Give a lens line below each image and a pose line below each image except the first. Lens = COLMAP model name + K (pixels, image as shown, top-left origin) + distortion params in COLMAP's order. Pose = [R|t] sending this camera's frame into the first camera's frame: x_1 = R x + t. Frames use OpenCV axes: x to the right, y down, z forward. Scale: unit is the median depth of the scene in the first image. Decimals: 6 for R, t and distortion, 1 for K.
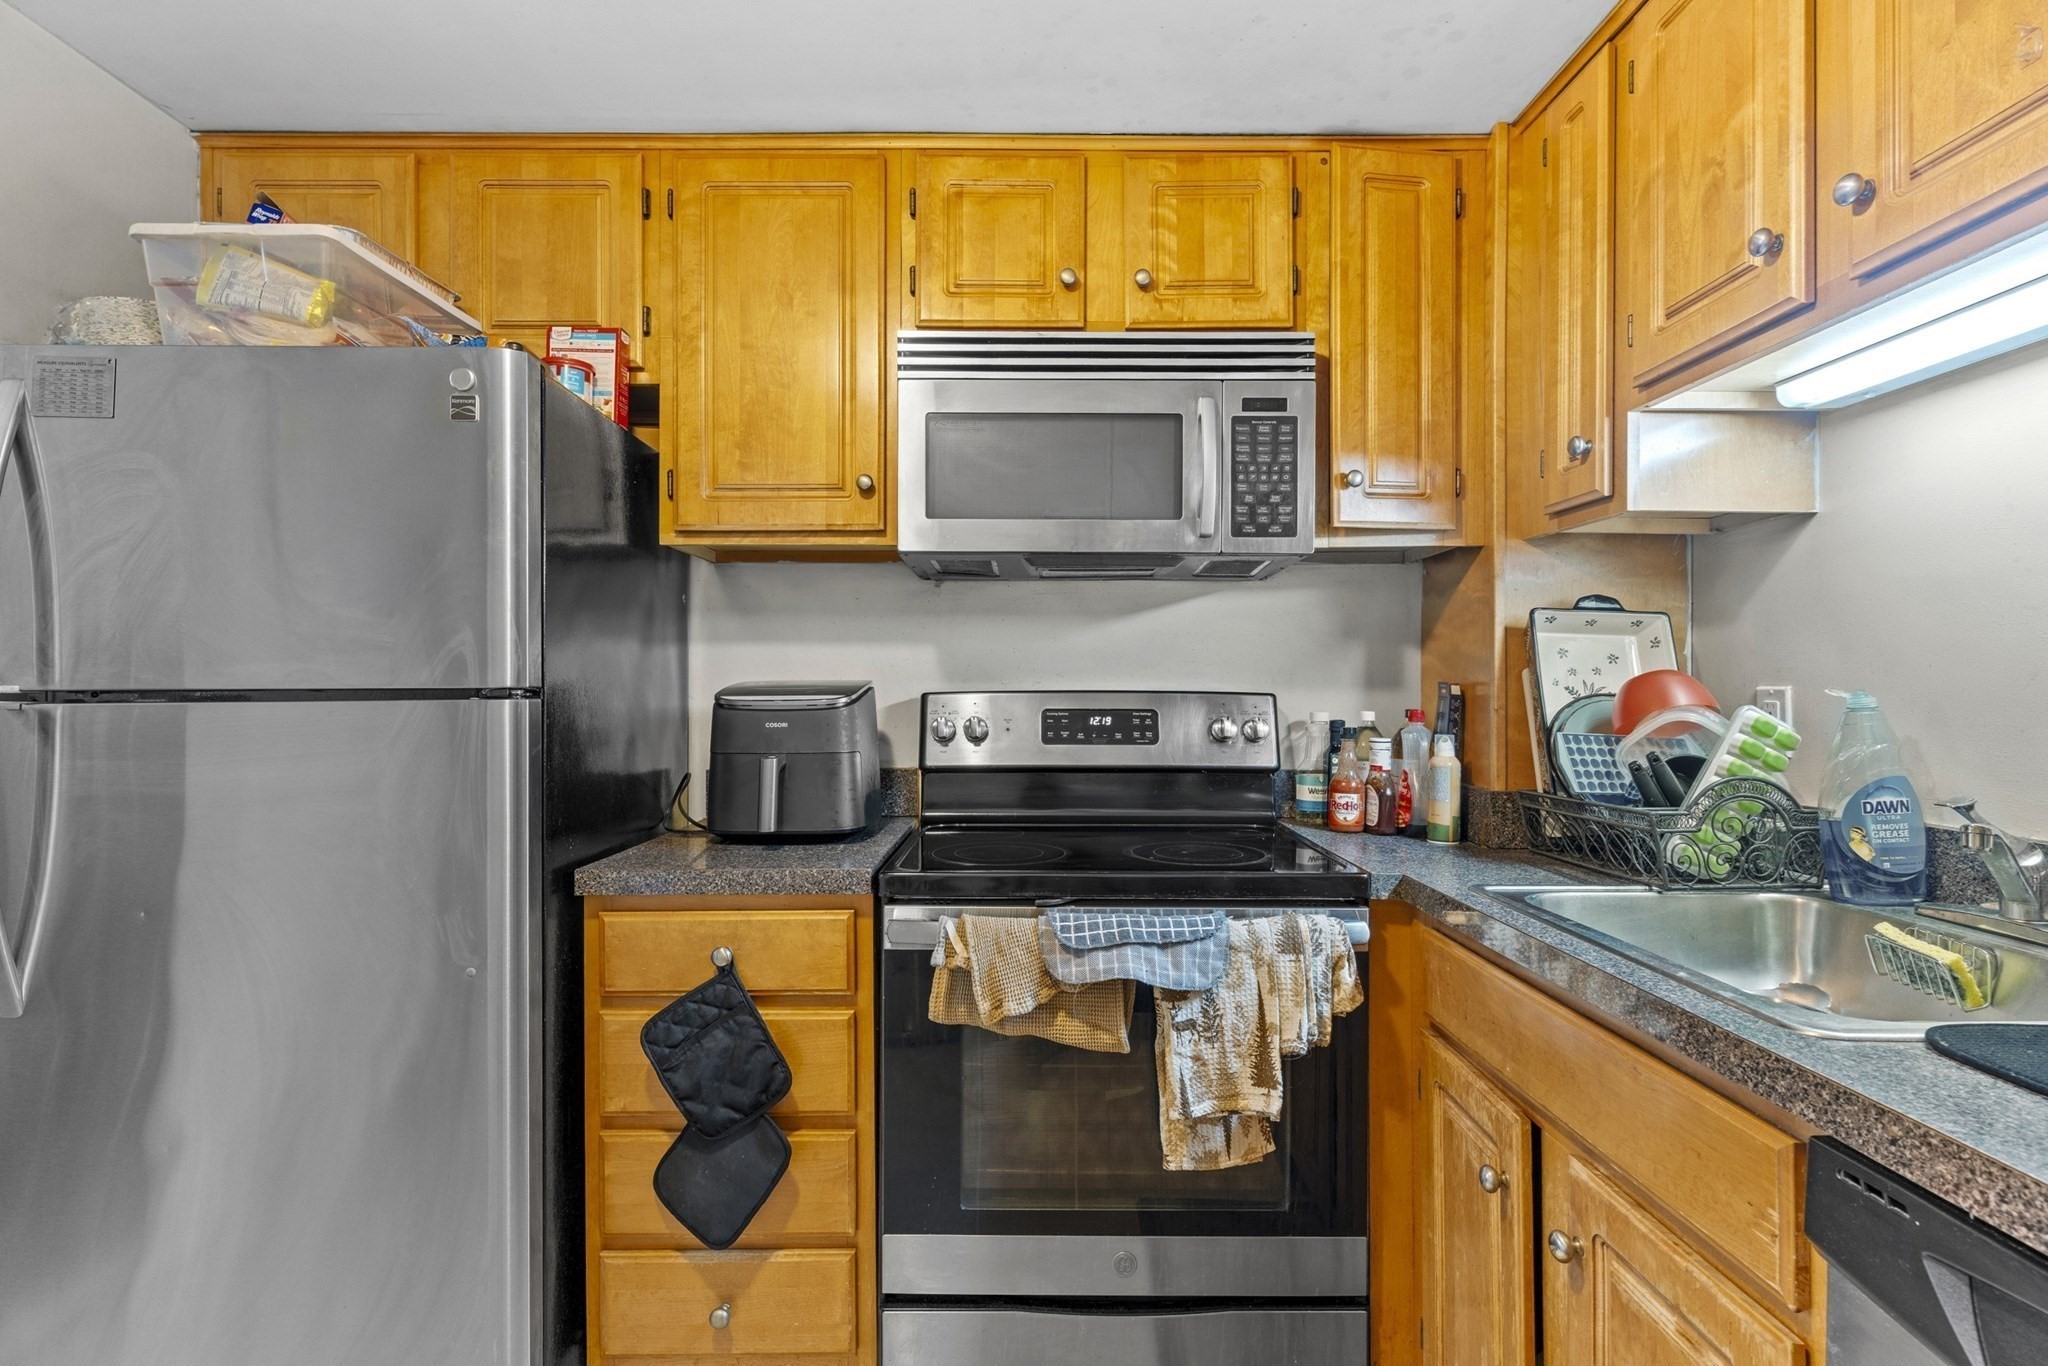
lens RADIAL K [[973.5, 0, 1032.6], [0, 973.5, 682.8], [0, 0, 1]] dist [0.000510, 0.000050]
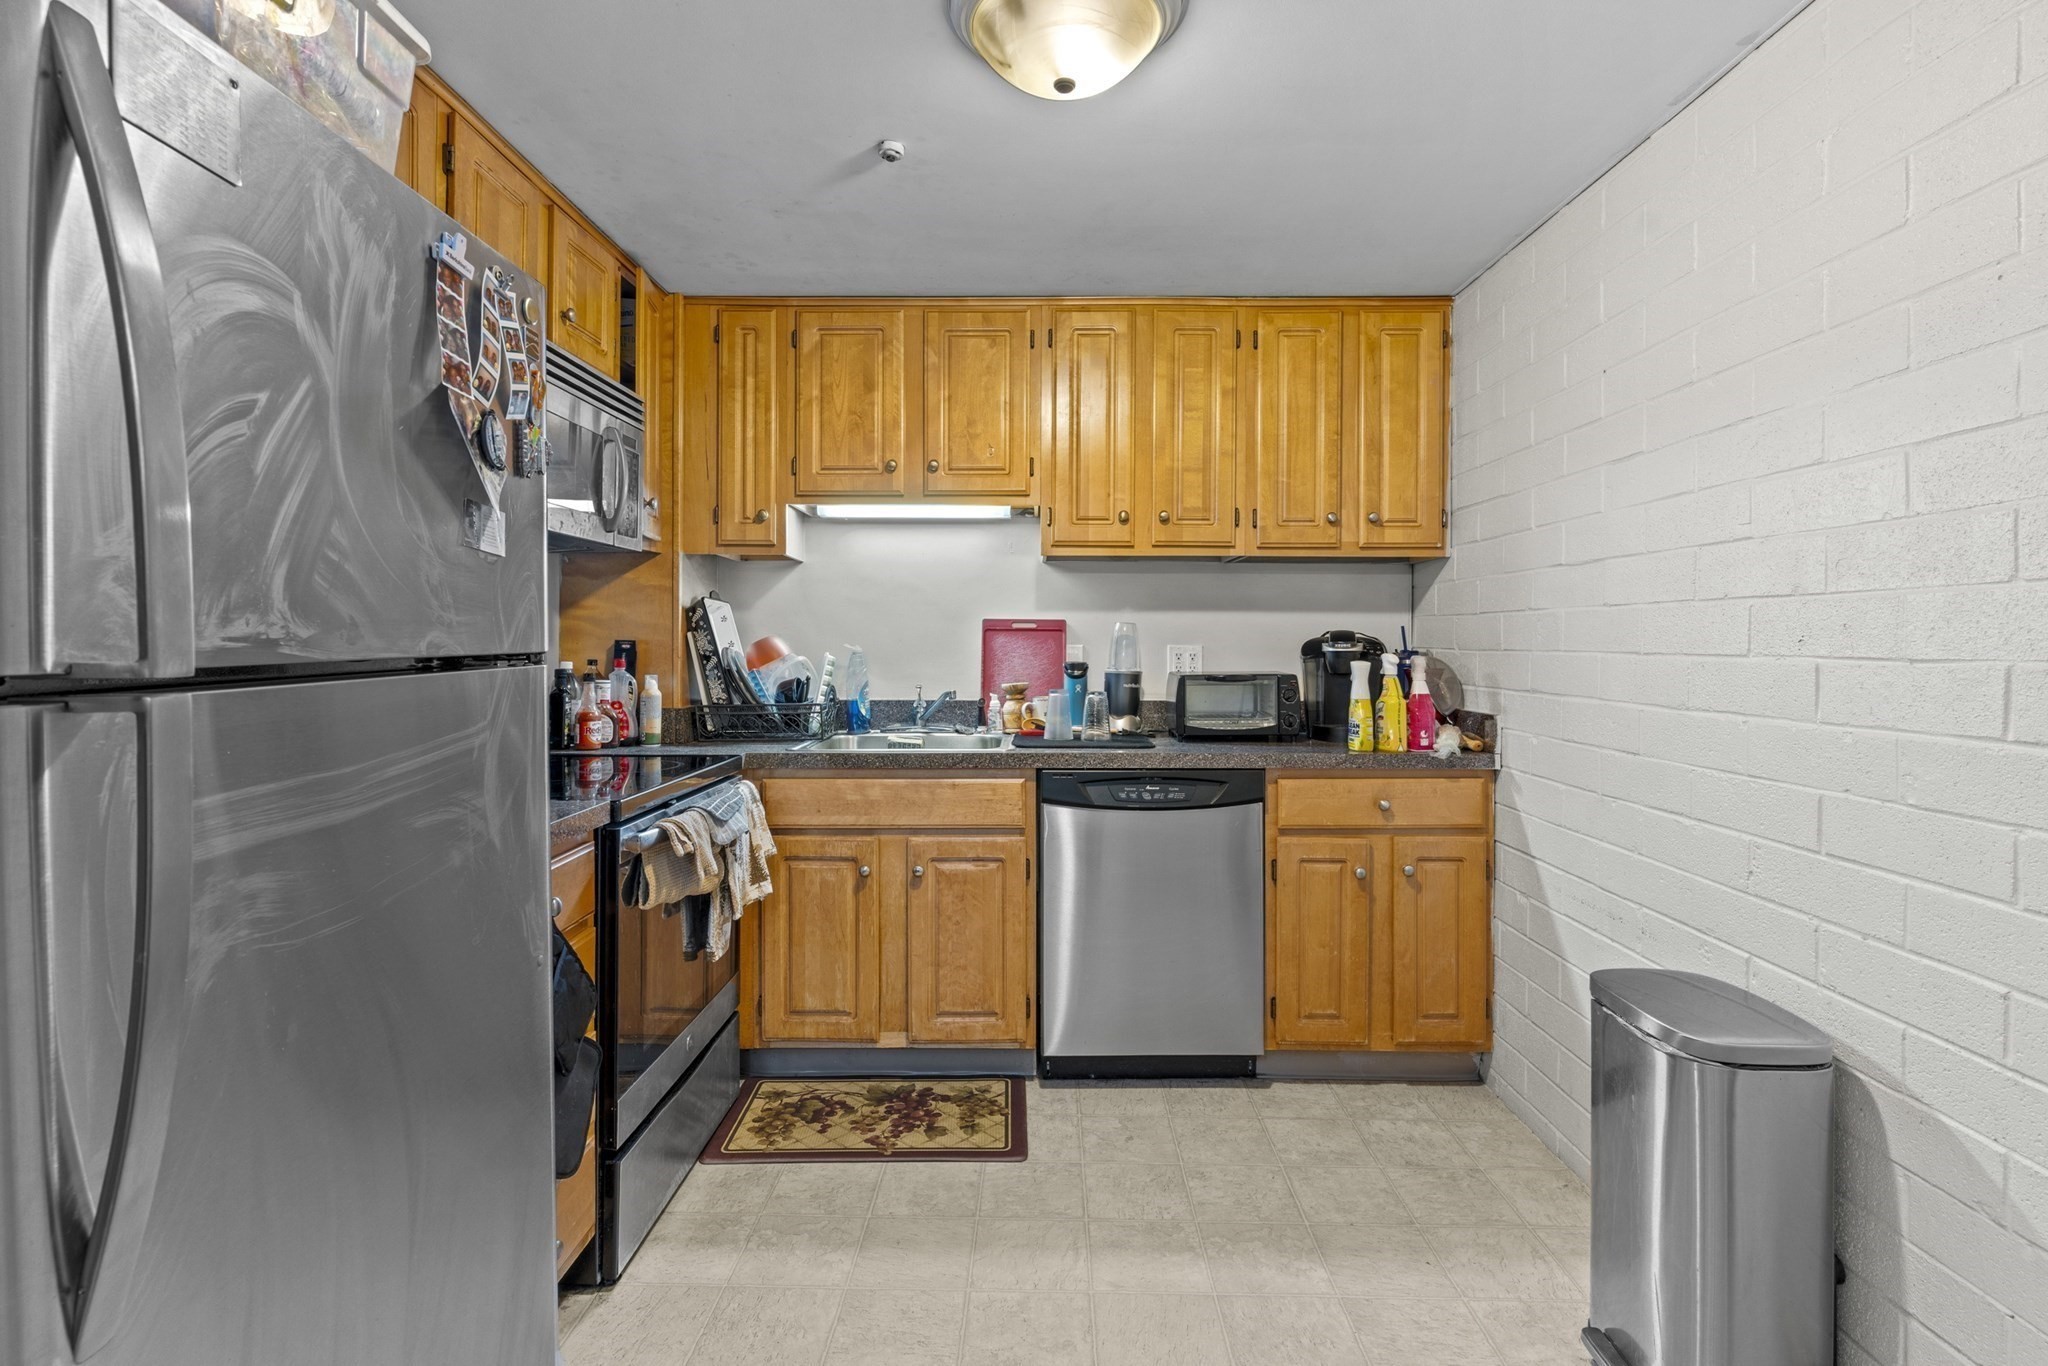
lens RADIAL K [[977.7, 0, 1022.1], [0, 977.7, 636.4], [0, 0, 1]] dist [-0.000736, 0.000319]
pose [[0.023277, 0.003126, 0.999724, -1.324079], [-0.008675, 0.999958, -0.002925, -0.009276], [-0.999691, -0.008604, 0.023303, 0.465587]]
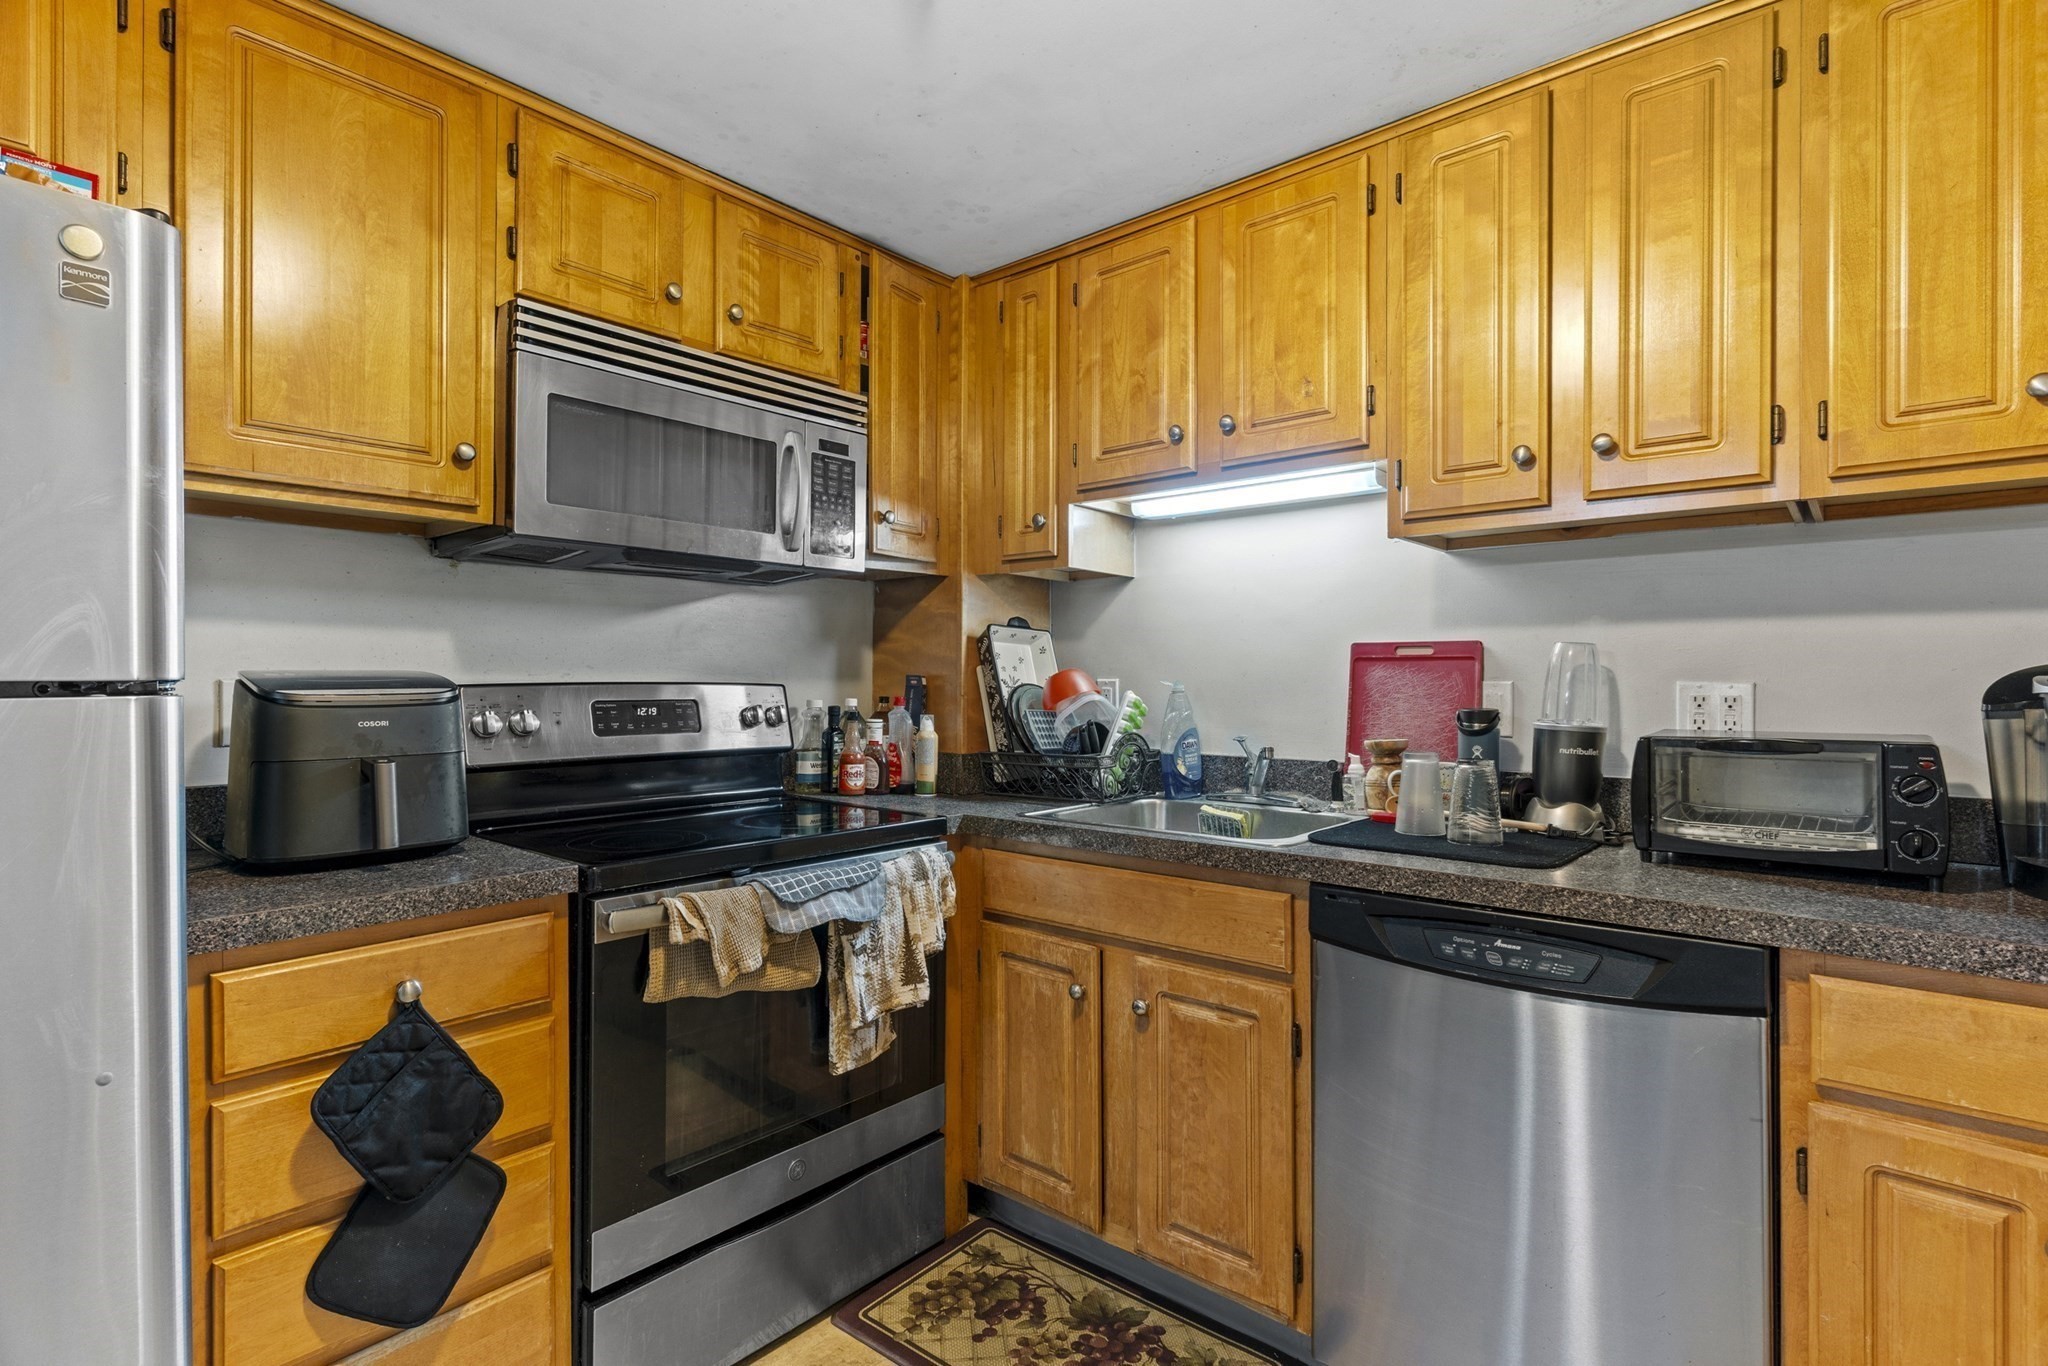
lens RADIAL K [[971.4, 0, 1030.0], [0, 971.4, 672.9], [0, 0, 1]] dist [0.000495, 0.000084]
pose [[0.657273, 0.005519, 0.753632, -0.595256], [-0.005633, 0.999981, -0.002409, -0.002181], [-0.753631, -0.002662, 0.657292, 0.017534]]
